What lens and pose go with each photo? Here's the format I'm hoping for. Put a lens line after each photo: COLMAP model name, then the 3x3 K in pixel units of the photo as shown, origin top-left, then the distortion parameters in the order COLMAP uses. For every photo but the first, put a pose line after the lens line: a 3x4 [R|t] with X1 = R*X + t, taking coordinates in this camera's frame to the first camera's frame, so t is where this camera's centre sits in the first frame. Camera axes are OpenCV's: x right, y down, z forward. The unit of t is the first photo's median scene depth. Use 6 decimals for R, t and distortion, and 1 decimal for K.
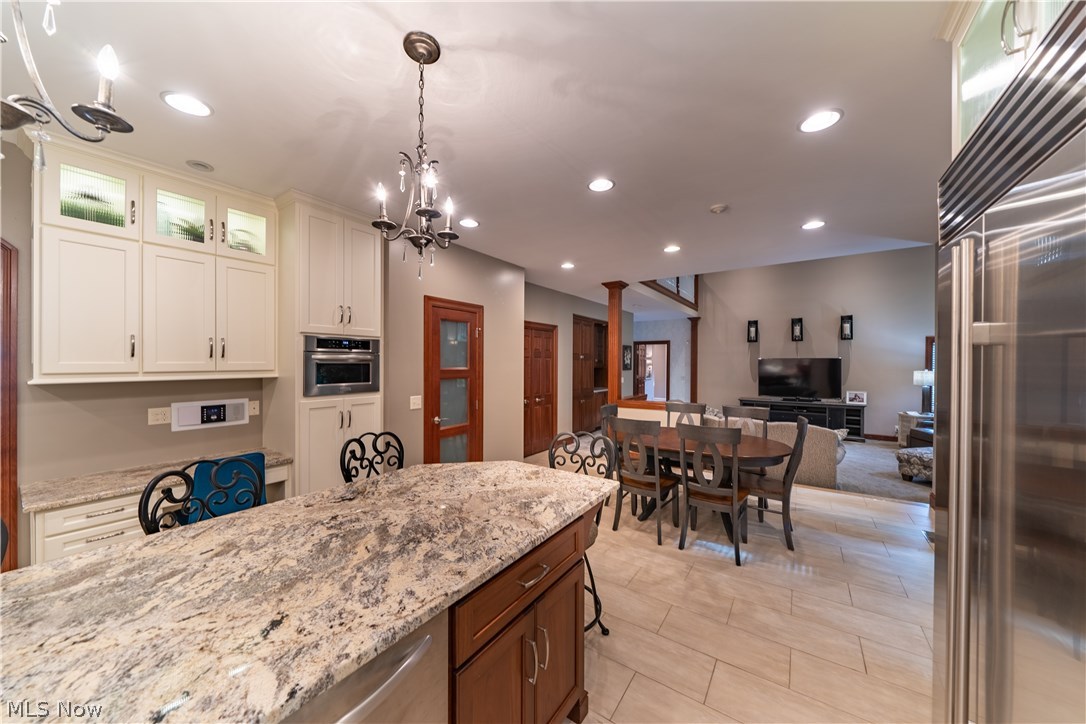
lens RADIAL K [[379.6, 0, 543.5], [0, 379.6, 361.3], [0, 0, 1]] dist [-0.001552, -0.000089]
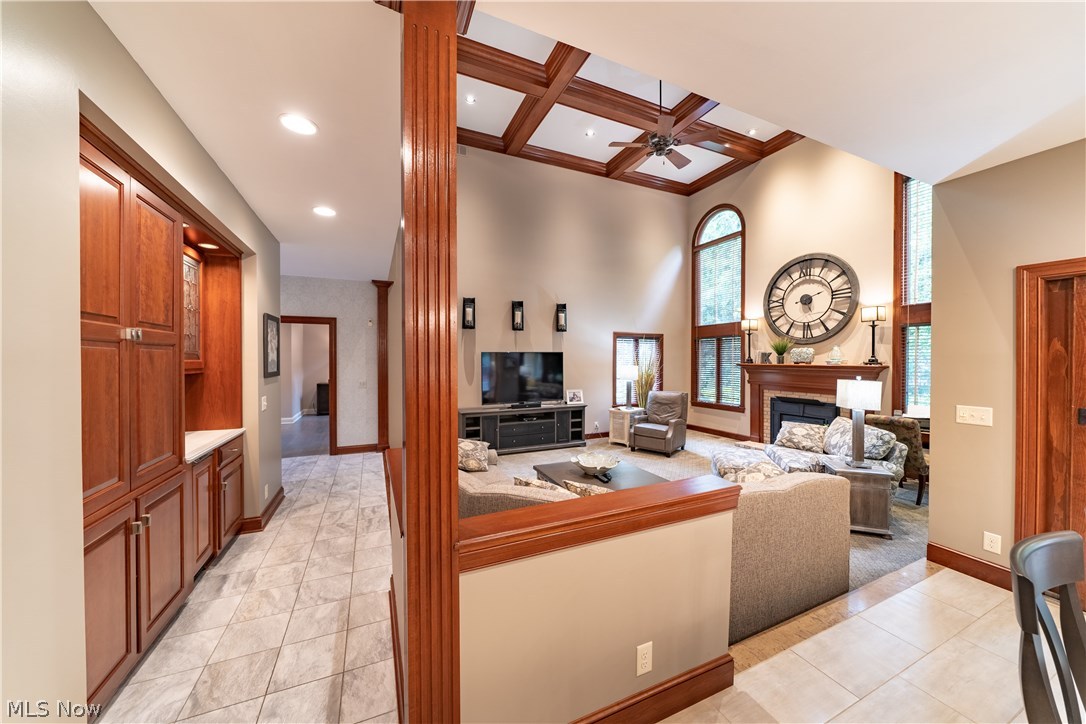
lens RADIAL K [[379.6, 0, 540.4], [0, 379.6, 362.8], [0, 0, 1]] dist [-0.001552, -0.000089]
pose [[0.518031, -0.010150, 0.855301, 0.022227], [0.004877, 0.999948, 0.008913, 0.008018], [-0.855348, -0.000446, 0.518054, 0.584932]]
